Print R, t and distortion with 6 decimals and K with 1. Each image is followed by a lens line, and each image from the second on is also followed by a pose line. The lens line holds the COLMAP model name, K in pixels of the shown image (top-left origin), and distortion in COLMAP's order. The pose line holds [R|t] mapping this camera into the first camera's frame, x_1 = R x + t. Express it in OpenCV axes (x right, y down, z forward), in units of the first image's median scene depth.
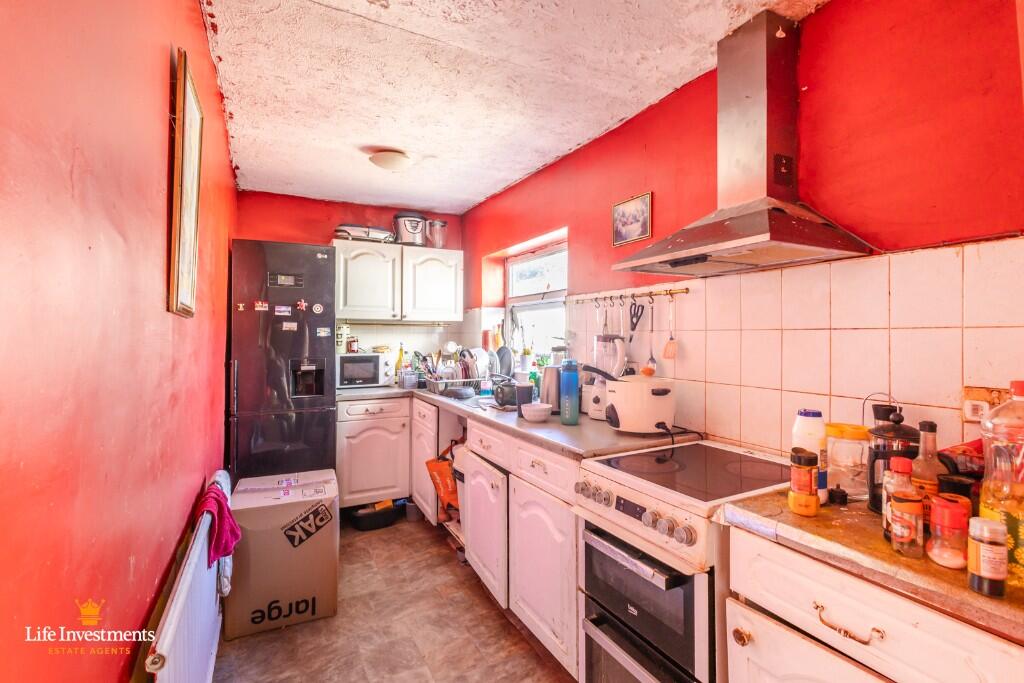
lens RADIAL K [[468.3, 0, 513.9], [0, 468.3, 340.1], [0, 0, 1]] dist [0.005545, 0.000215]
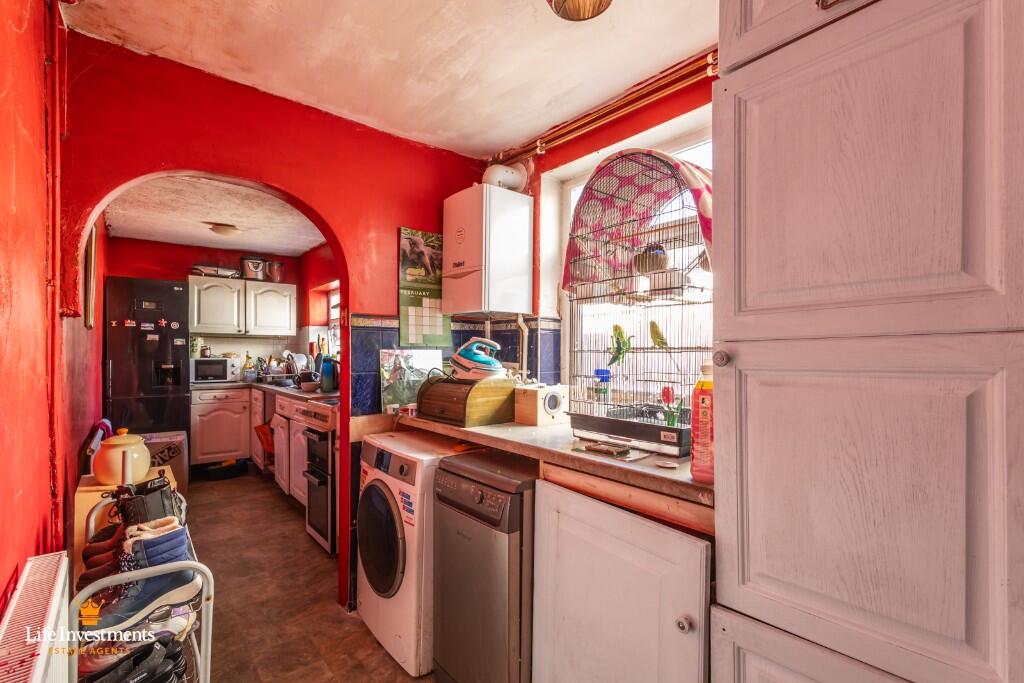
lens RADIAL K [[464.2, 0, 512.5], [0, 464.2, 363.3], [0, 0, 1]] dist [0.003052, -0.000056]
pose [[0.980713, -0.004038, 0.195413, 0.285947], [0.002379, 0.999959, 0.008725, 0.035322], [-0.195441, -0.008092, 0.980682, -0.541586]]
